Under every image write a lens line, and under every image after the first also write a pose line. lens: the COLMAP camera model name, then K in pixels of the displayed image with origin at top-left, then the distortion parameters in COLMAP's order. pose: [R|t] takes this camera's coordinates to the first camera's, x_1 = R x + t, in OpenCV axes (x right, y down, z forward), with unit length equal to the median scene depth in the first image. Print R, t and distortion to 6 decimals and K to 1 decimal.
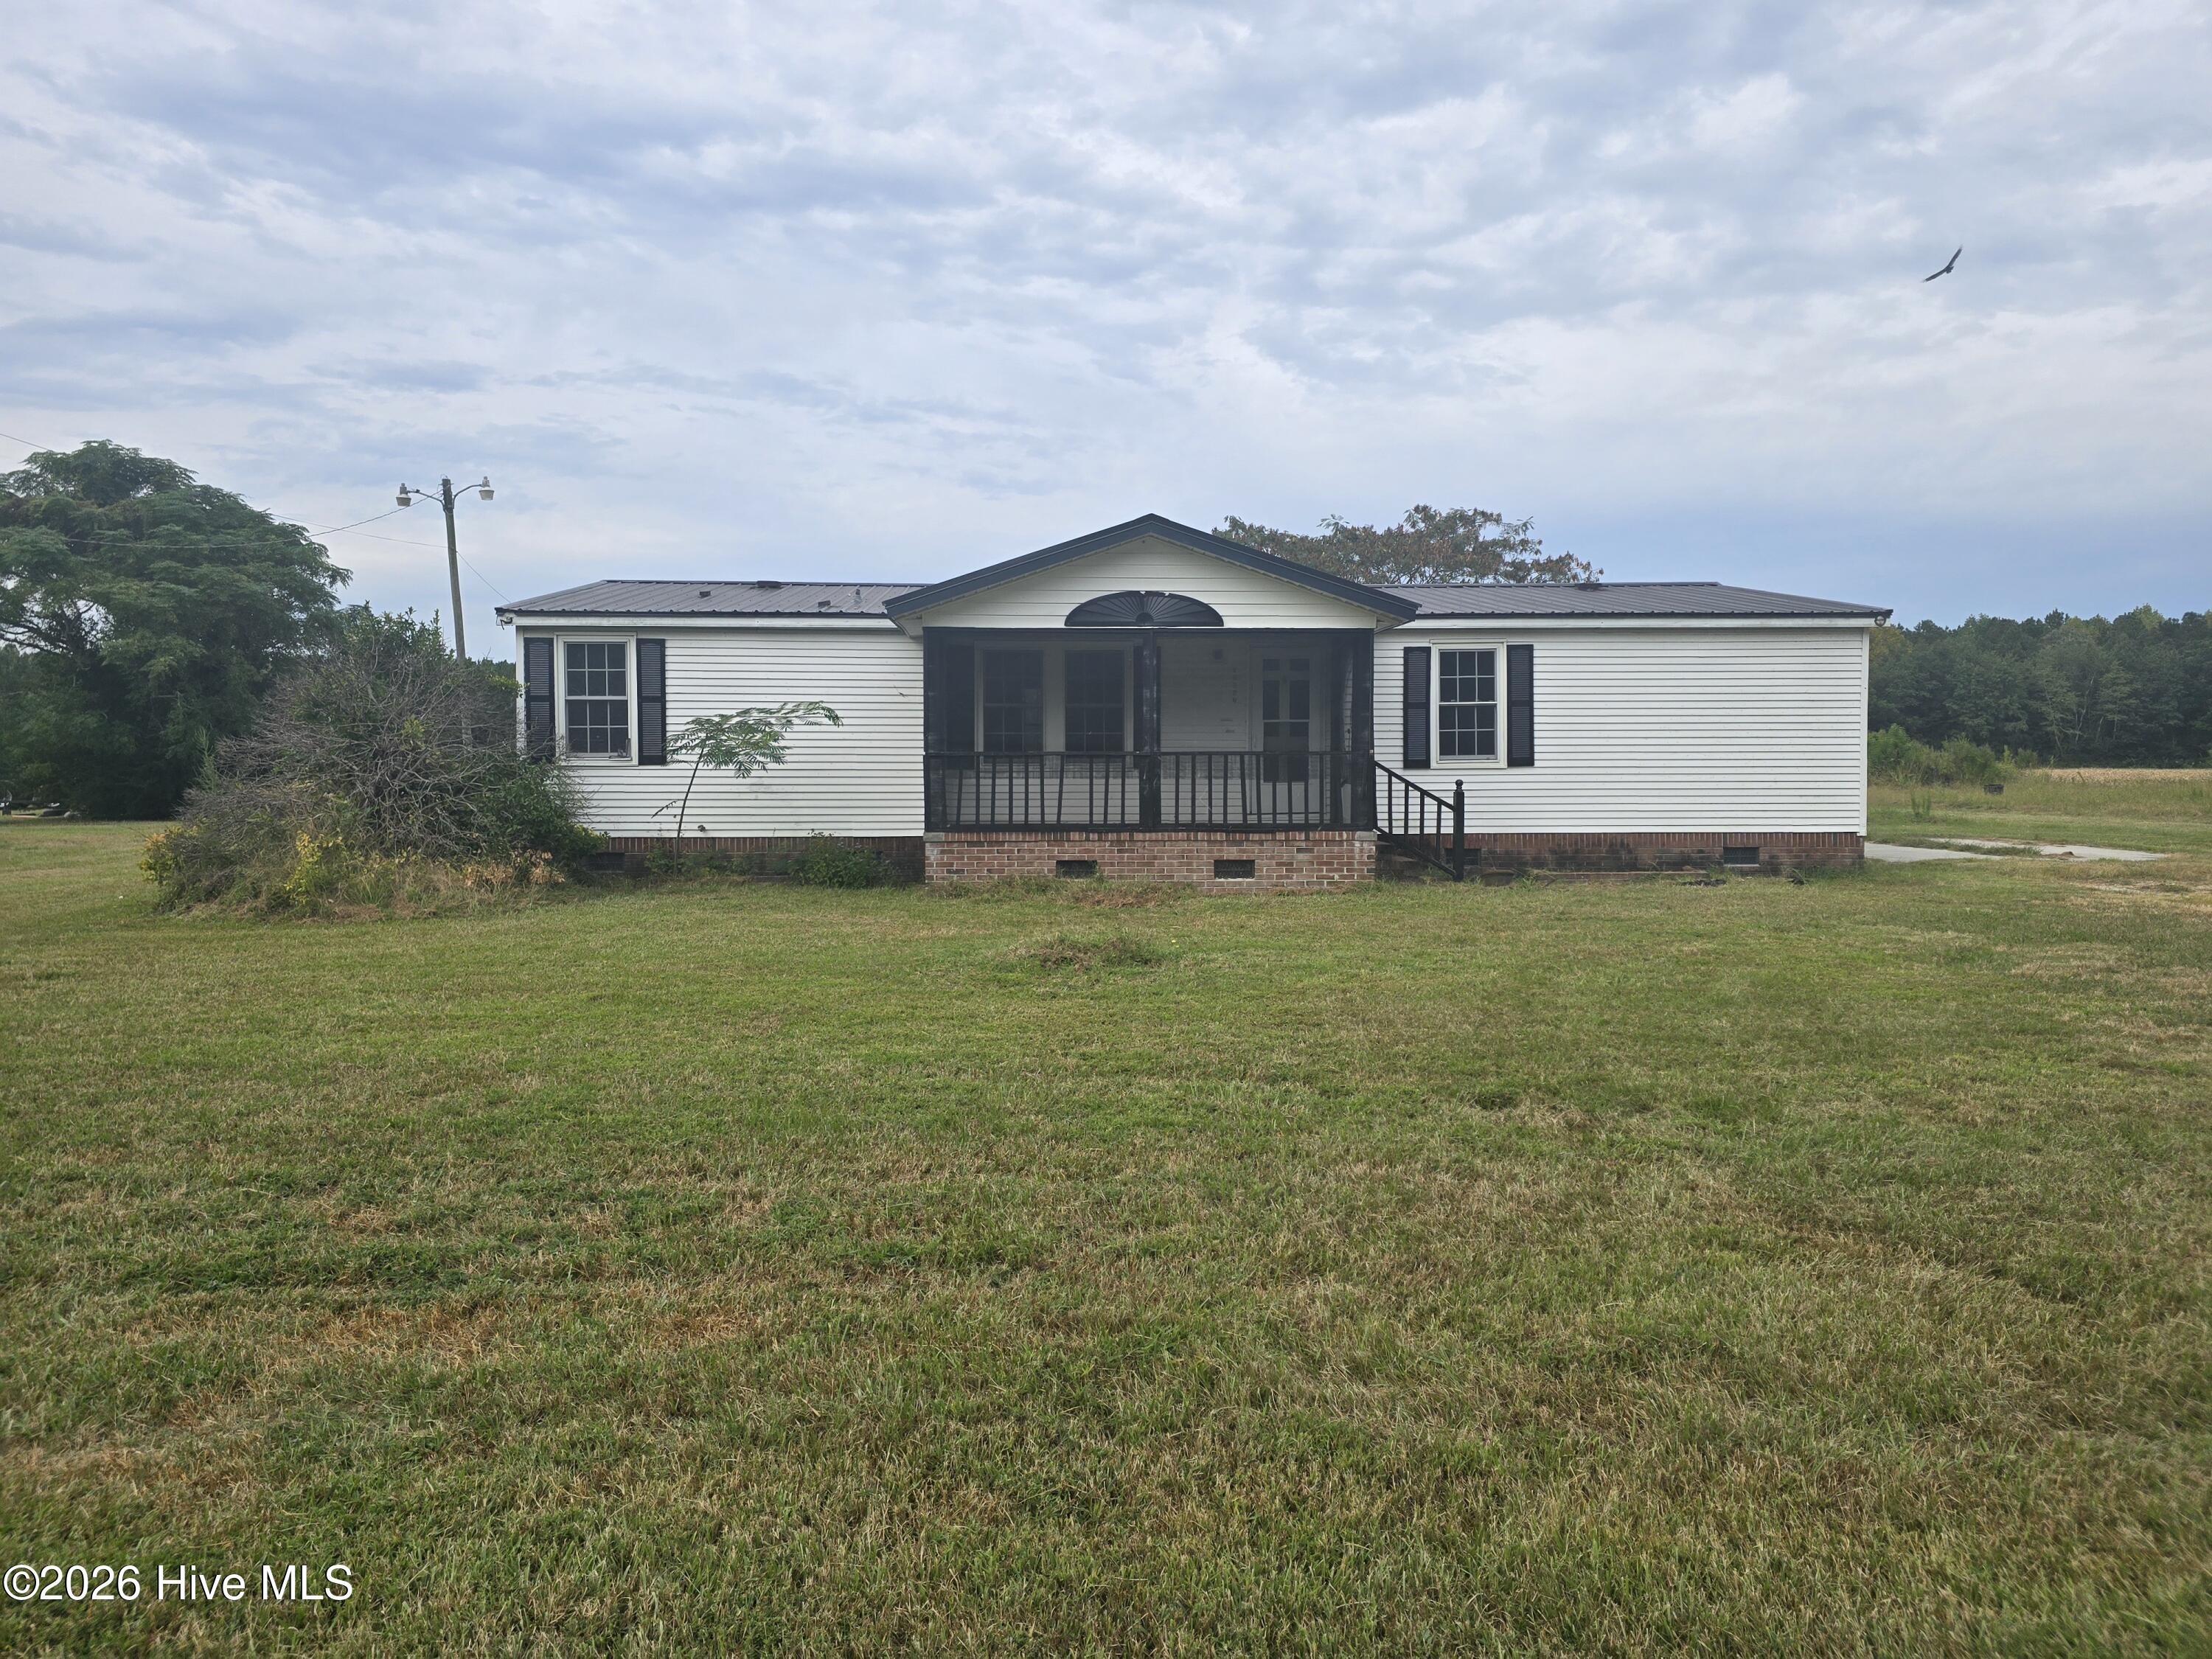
lens RADIAL K [[1473.6, 0, 1102.1], [0, 1473.6, 786.2], [0, 0, 1]] dist [0.072313, -0.066720]
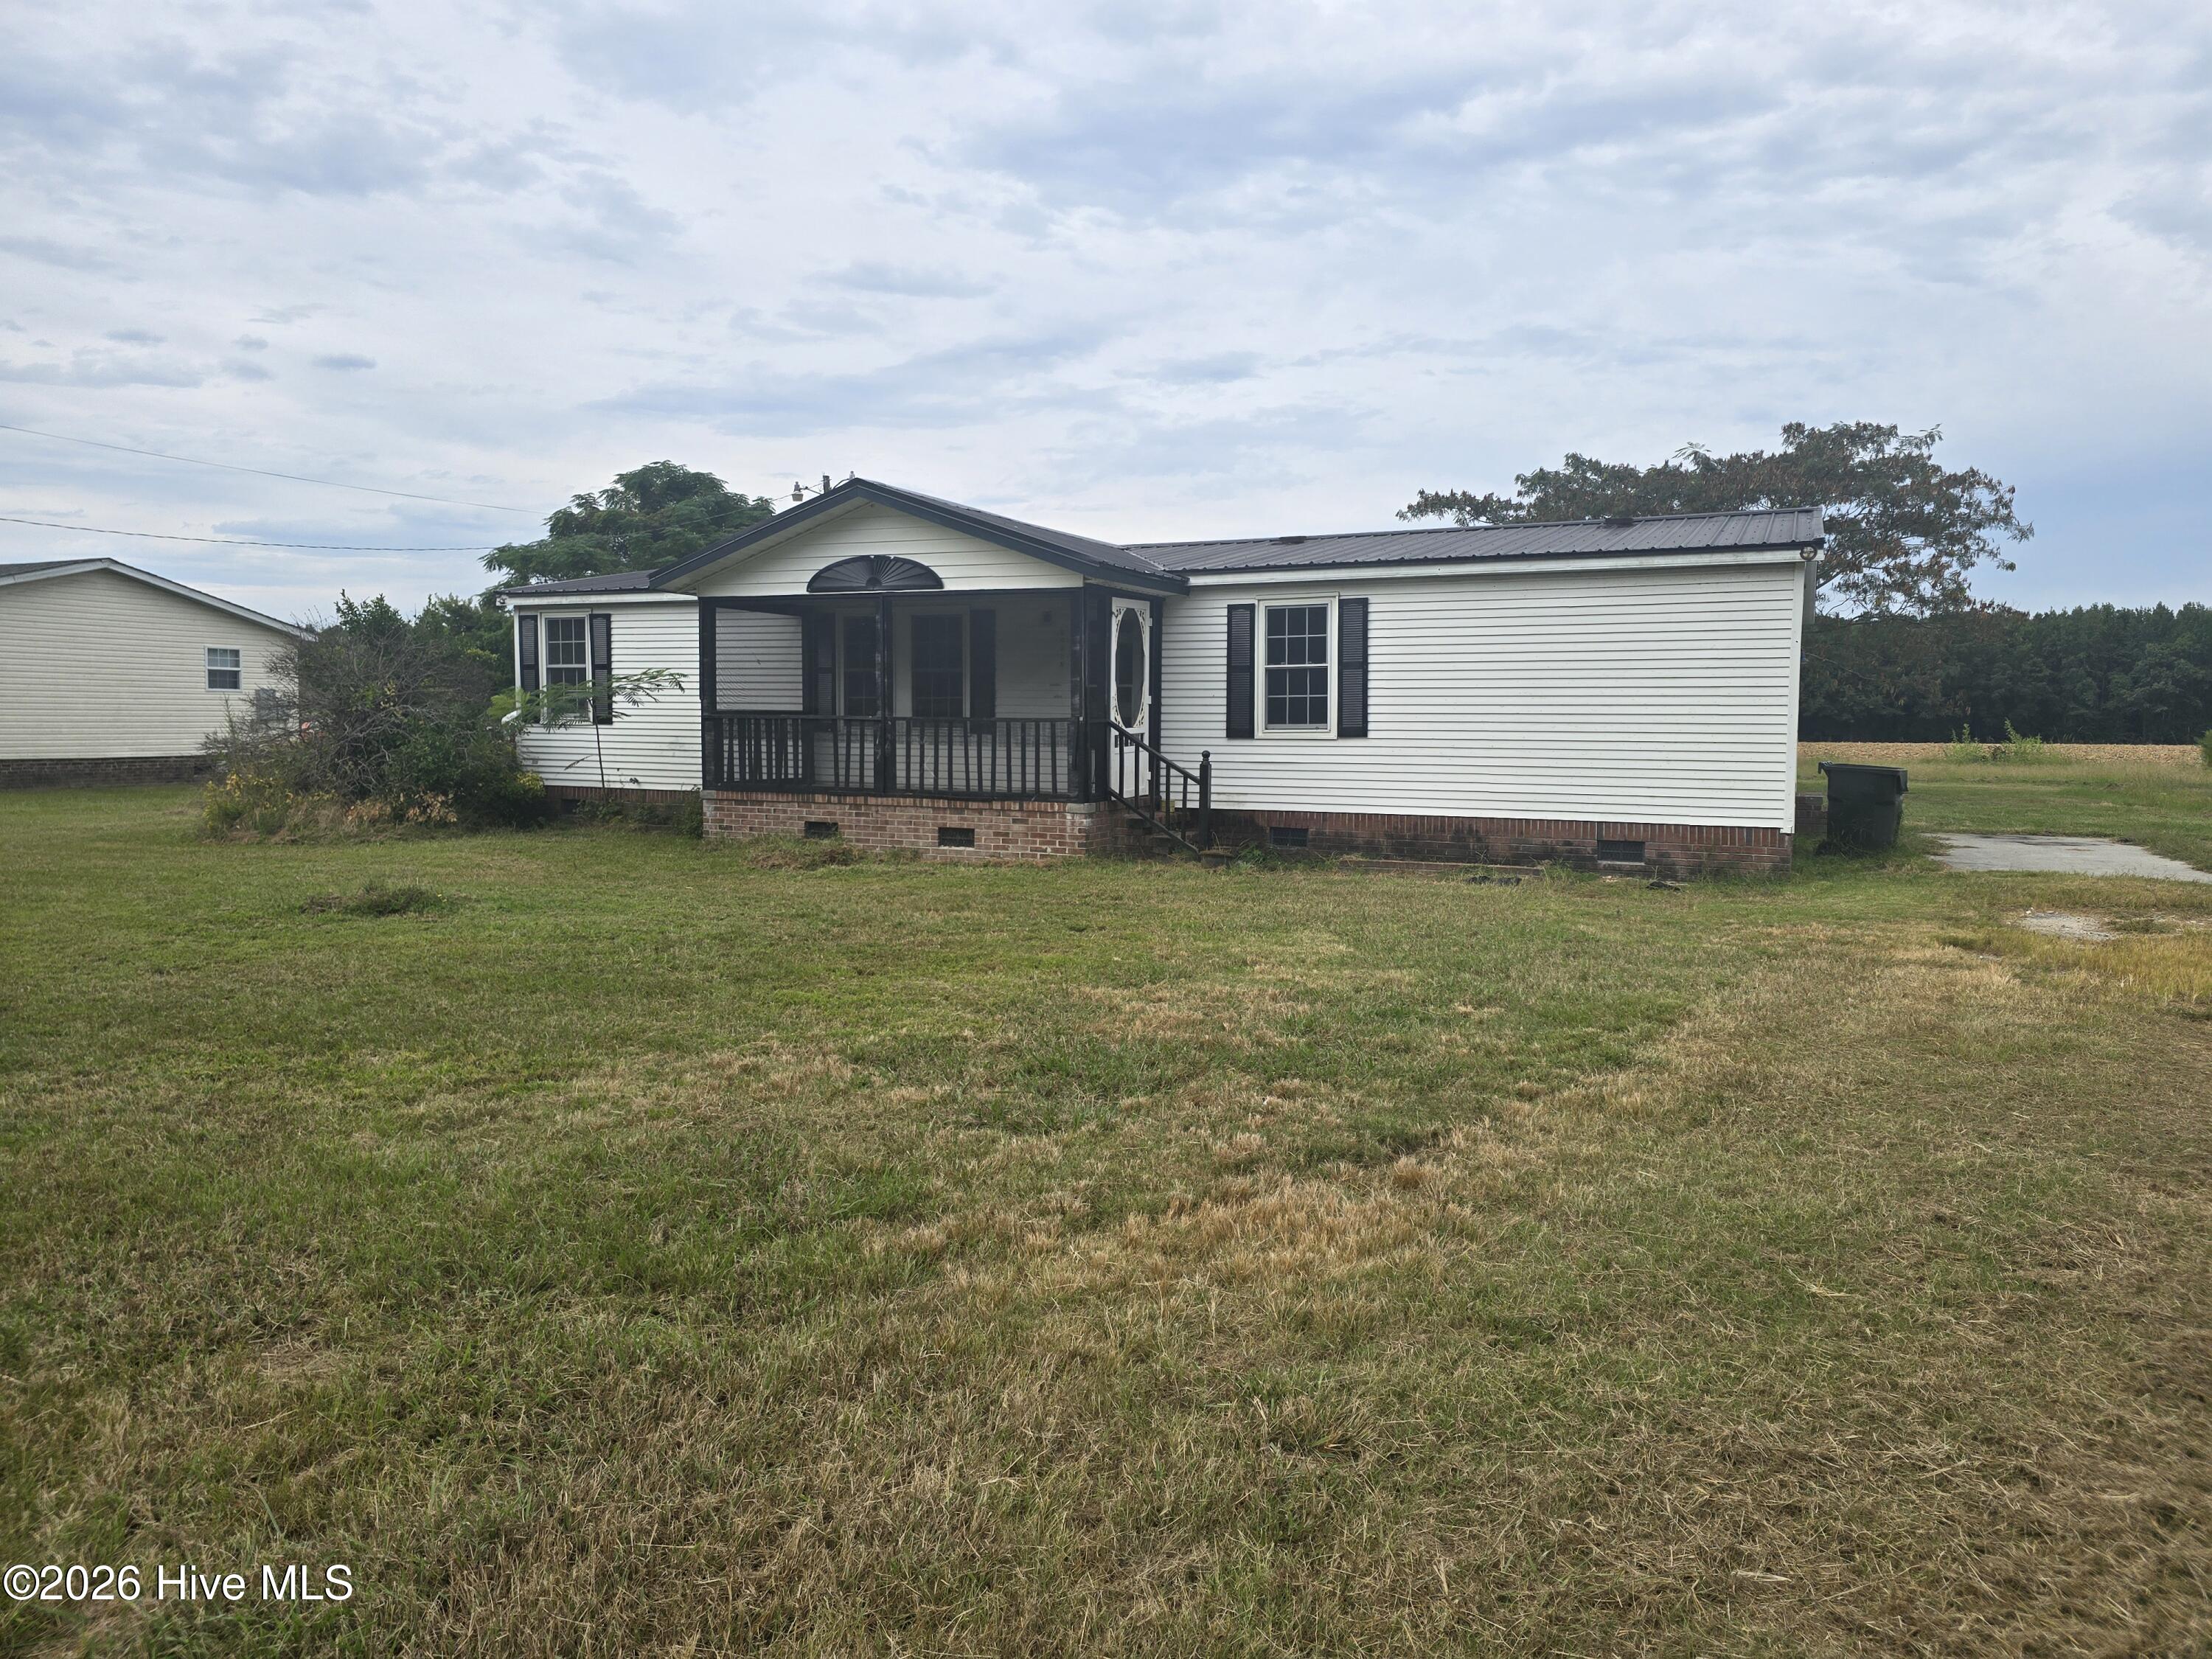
lens RADIAL K [[1486.7, 0, 1127.6], [0, 1486.7, 795.8], [0, 0, 1]] dist [0.062019, -0.044985]
pose [[0.889424, 0.032610, -0.455919, 0.606534], [-0.019005, 0.999228, 0.034395, -0.007085], [0.456688, -0.021926, 0.889357, 0.162443]]
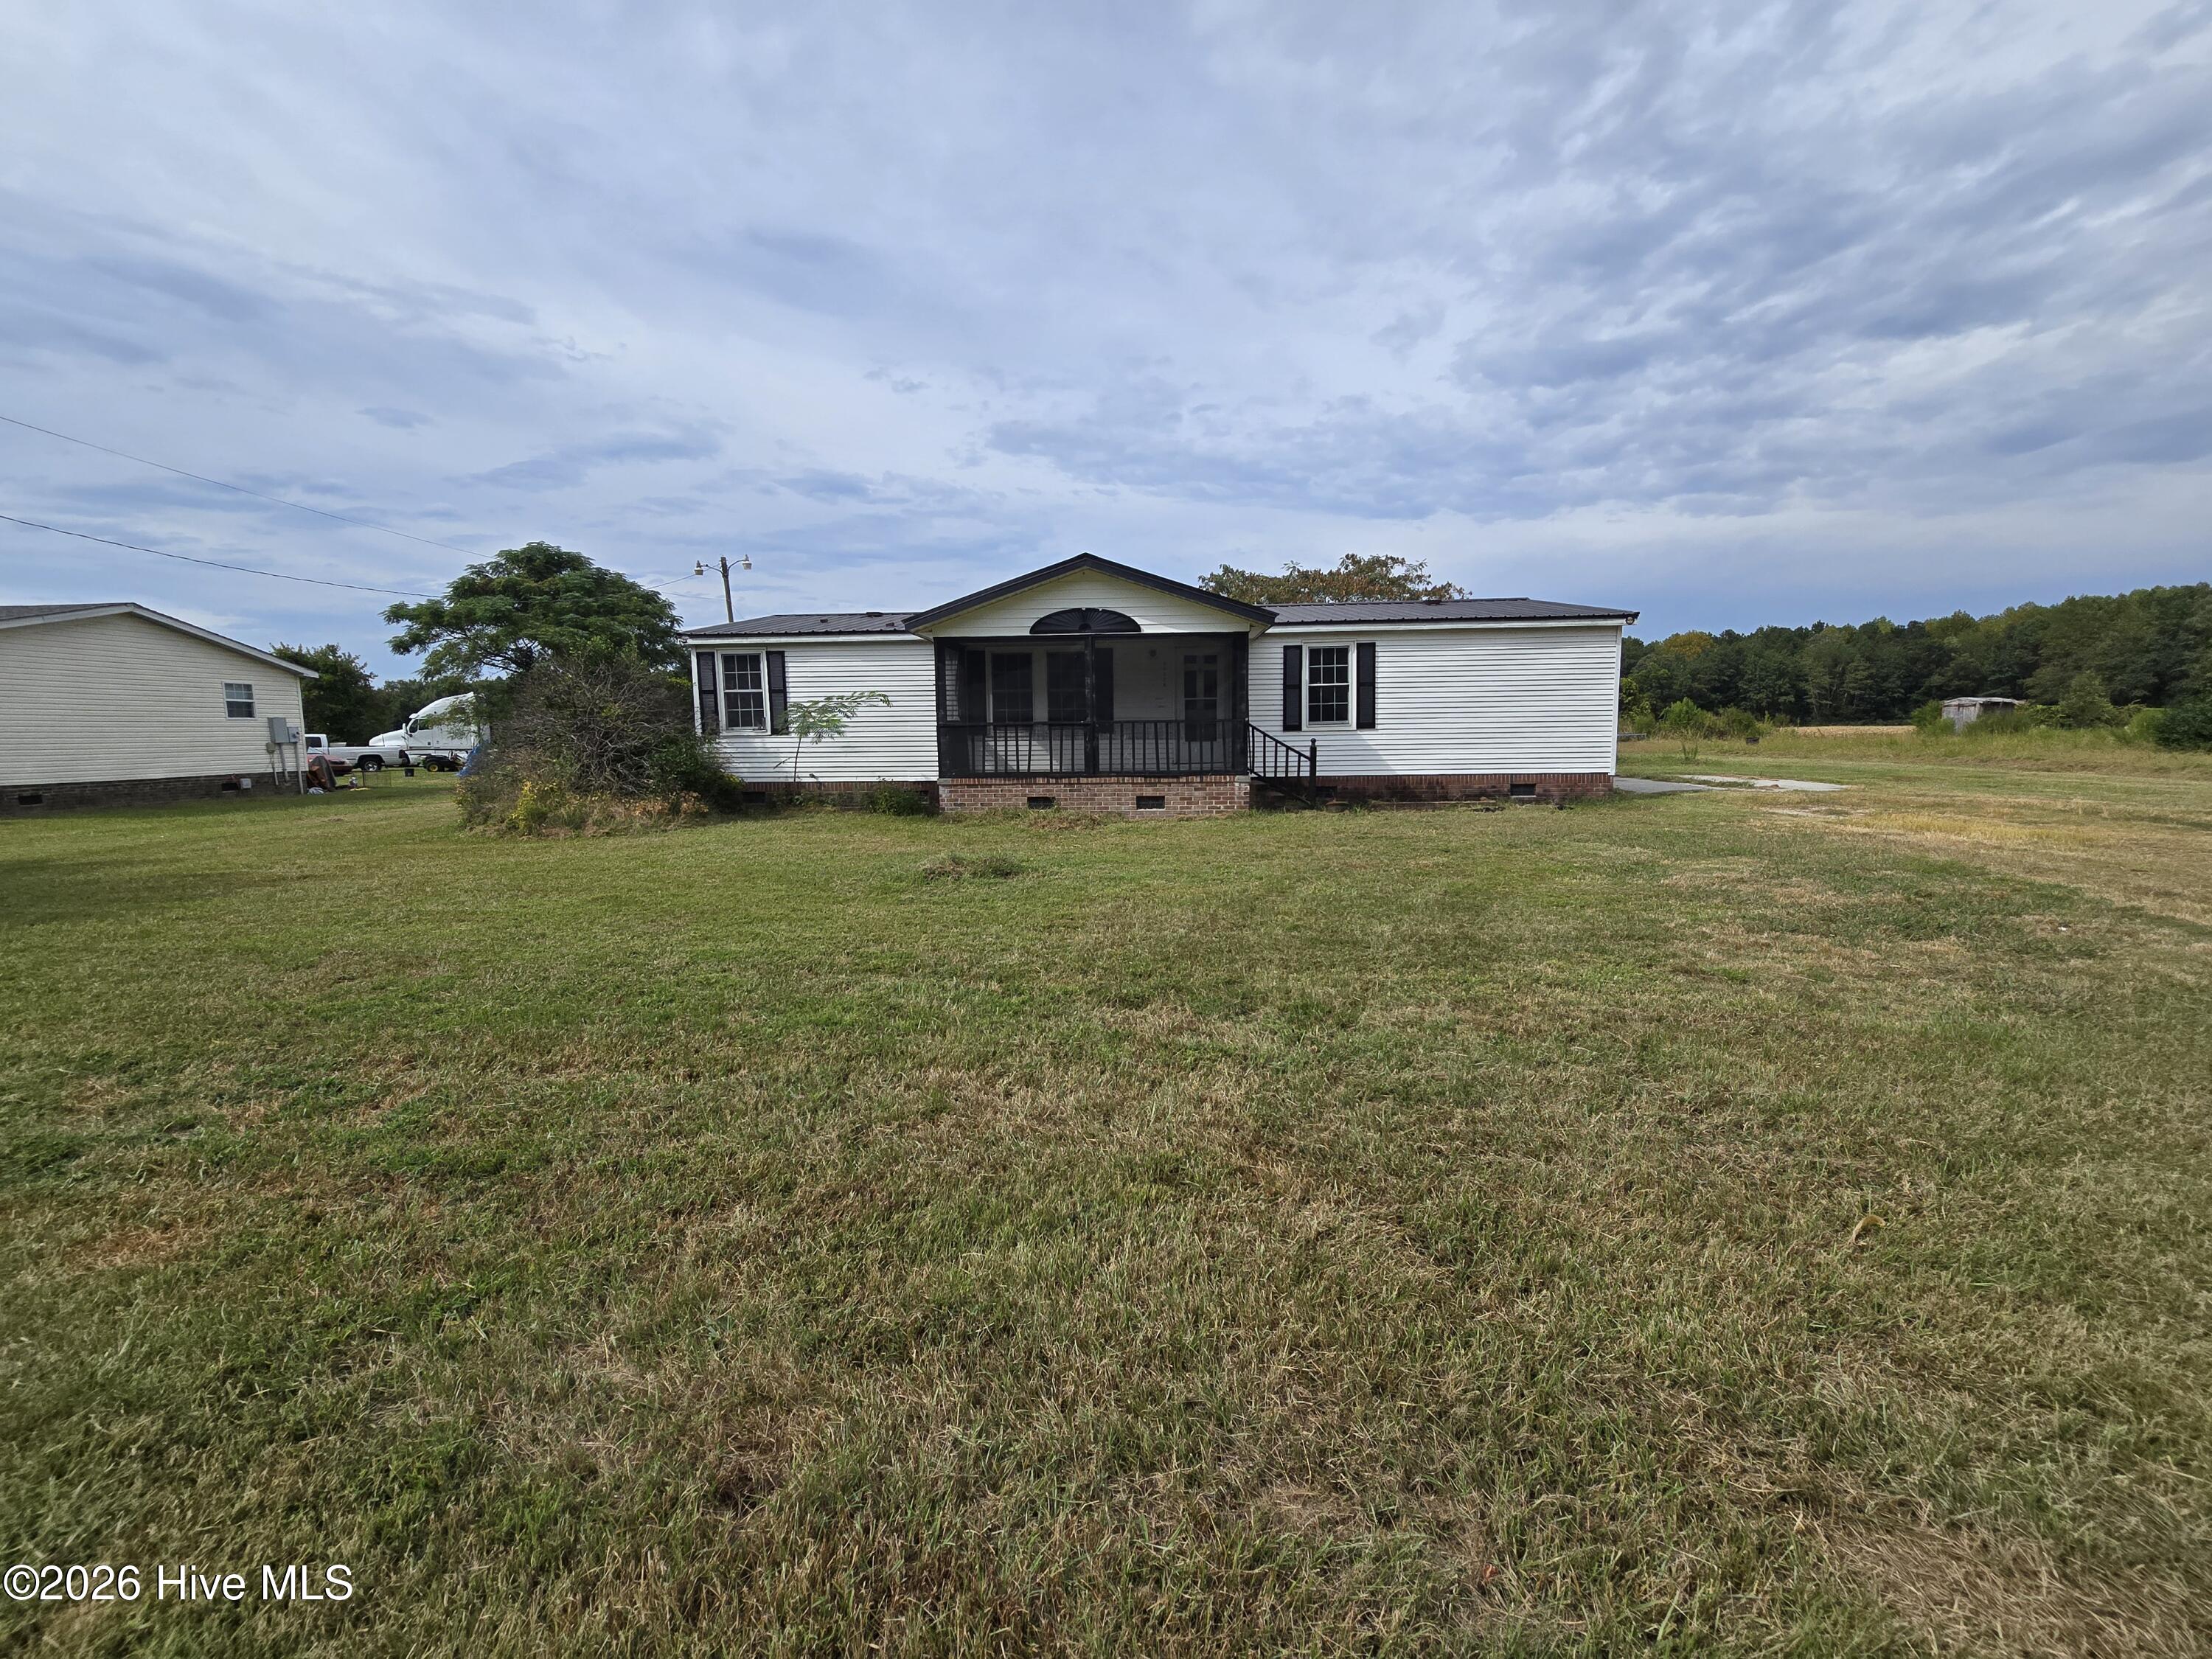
lens RADIAL K [[906.5, 0, 1097.3], [0, 906.5, 823.0], [0, 0, 1]] dist [-0.000011, 0.000142]
pose [[0.994748, -0.001110, -0.102346, 0.121675], [0.009874, 0.996318, 0.085165, 0.000254], [0.101875, -0.085728, 0.991096, 0.104284]]
